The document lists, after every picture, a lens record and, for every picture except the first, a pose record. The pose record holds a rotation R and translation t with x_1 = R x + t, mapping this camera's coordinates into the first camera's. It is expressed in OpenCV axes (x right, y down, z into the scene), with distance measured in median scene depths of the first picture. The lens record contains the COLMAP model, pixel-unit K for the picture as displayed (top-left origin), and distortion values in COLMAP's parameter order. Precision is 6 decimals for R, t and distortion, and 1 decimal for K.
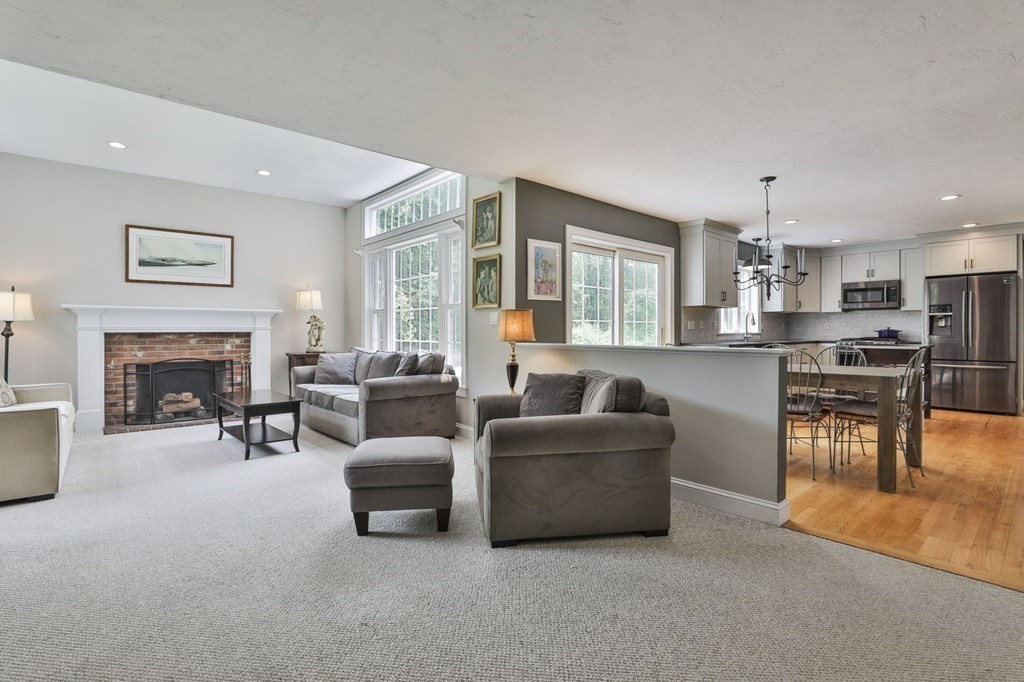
lens RADIAL K [[477.1, 0, 508.7], [0, 477.1, 334.9], [0, 0, 1]] dist [-0.043033, 0.012705]
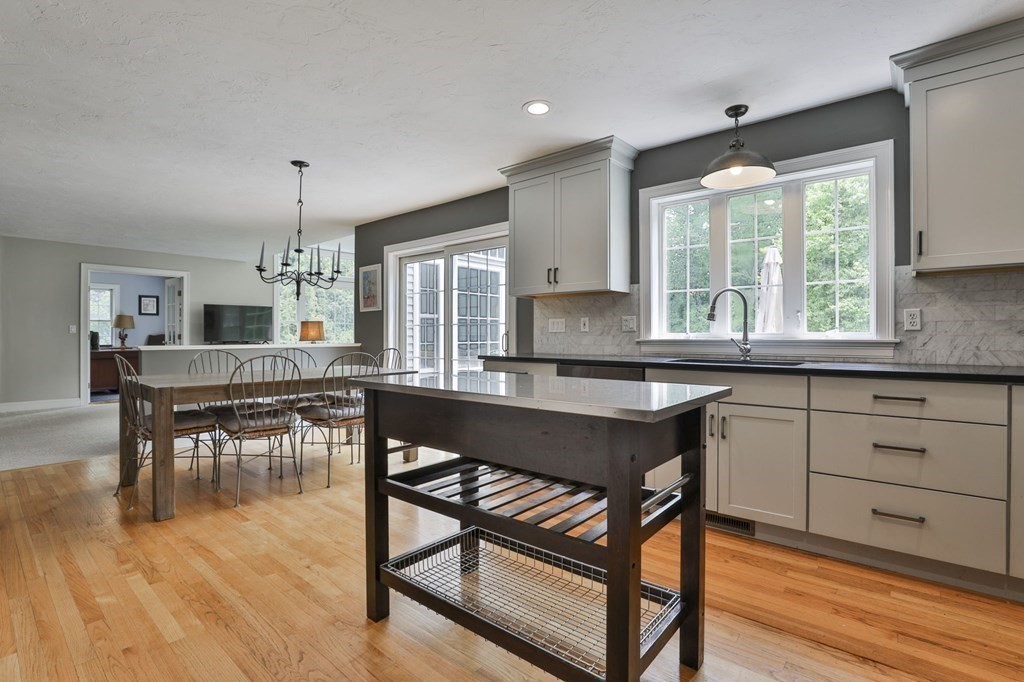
lens RADIAL K [[478.3, 0, 551.7], [0, 478.3, 337.3], [0, 0, 1]] dist [-0.036353, 0.000442]
pose [[0.195105, 0.007232, -0.980756, 1.211293], [-0.007015, 0.999958, 0.005978, -0.010302], [0.980757, 0.005714, 0.195148, 1.029820]]
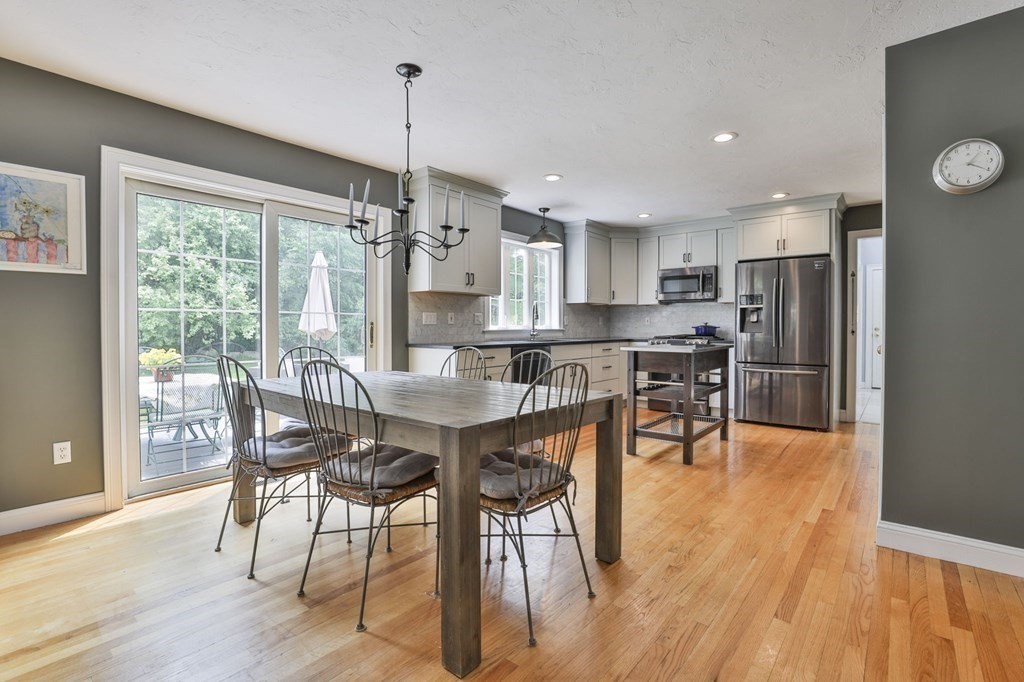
lens RADIAL K [[477.1, 0, 508.7], [0, 477.1, 334.9], [0, 0, 1]] dist [-0.043033, 0.012705]
pose [[0.986383, -0.000970, 0.164464, 0.458396], [-0.000415, 0.999965, 0.008385, -0.001970], [-0.164467, -0.008340, 0.986347, 0.309244]]
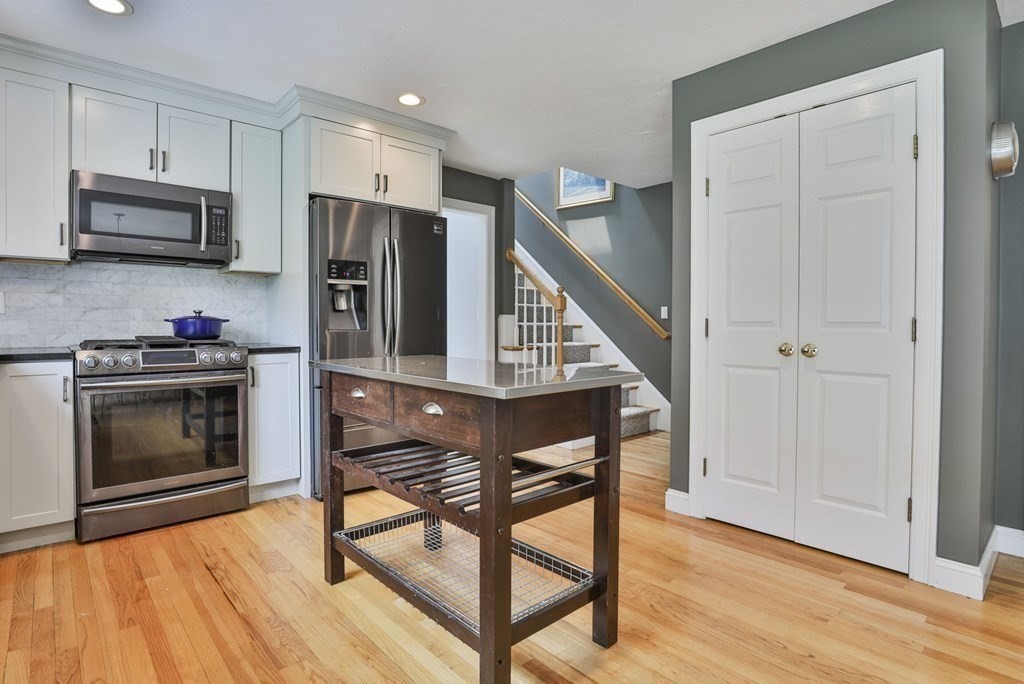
lens RADIAL K [[541.9, 0, 506.3], [0, 541.9, 328.5], [0, 0, 1]] dist [-0.050364, 0.016705]
pose [[-0.007141, 0.000349, 0.999974, 0.514294], [0.001839, 0.999998, -0.000336, -0.001097], [-0.999973, 0.001836, -0.007142, 1.045573]]
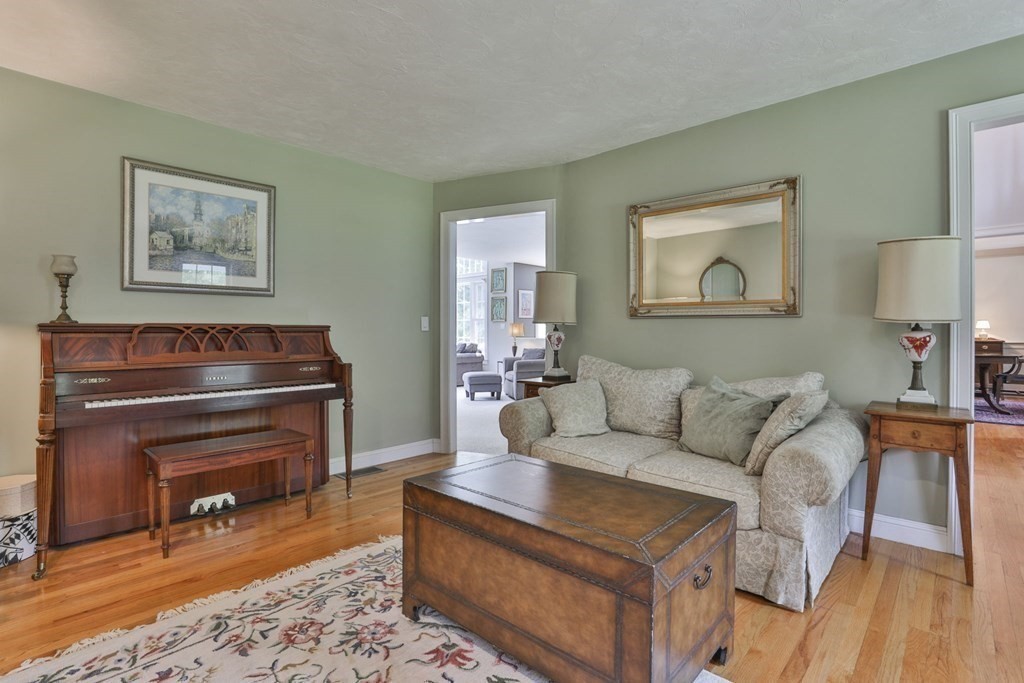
lens RADIAL K [[477.1, 0, 508.7], [0, 477.1, 335.4], [0, 0, 1]] dist [-0.043033, 0.012705]
pose [[0.995698, -0.001289, 0.092653, -0.171806], [0.001225, 0.999999, 0.000749, 0.004166], [-0.092654, -0.000632, 0.995698, -0.964139]]
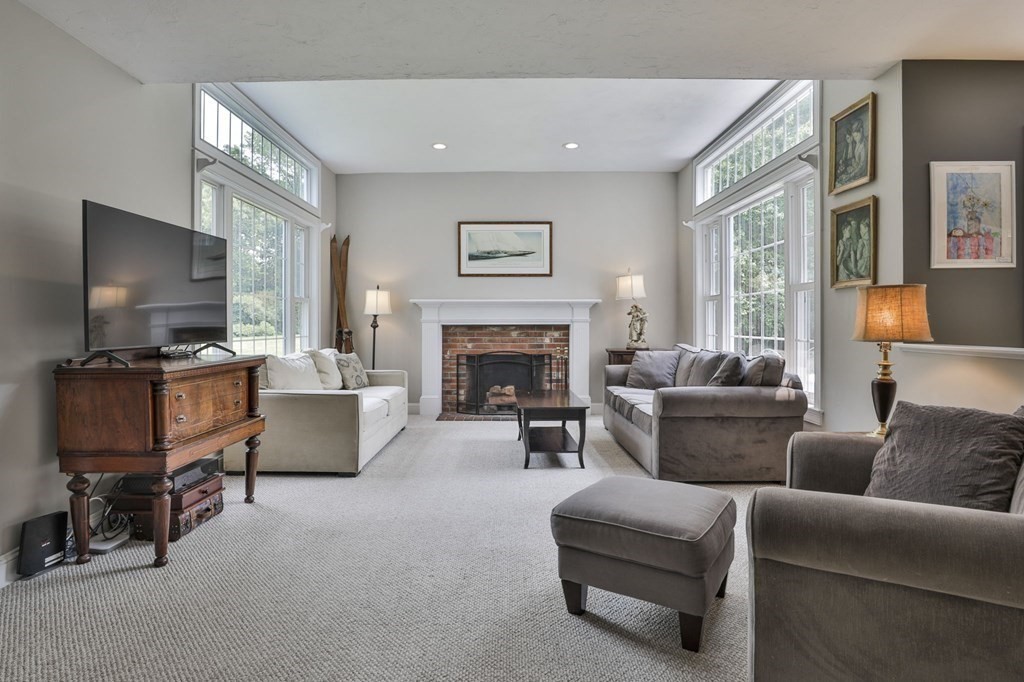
lens RADIAL K [[541.9, 0, 506.3], [0, 541.9, 327.5], [0, 0, 1]] dist [-0.050364, 0.016705]
pose [[0.748072, 0.004881, -0.663599, 0.065504], [-0.005368, 0.999985, 0.001304, -0.001160], [0.663596, 0.002586, 0.748087, 0.155869]]
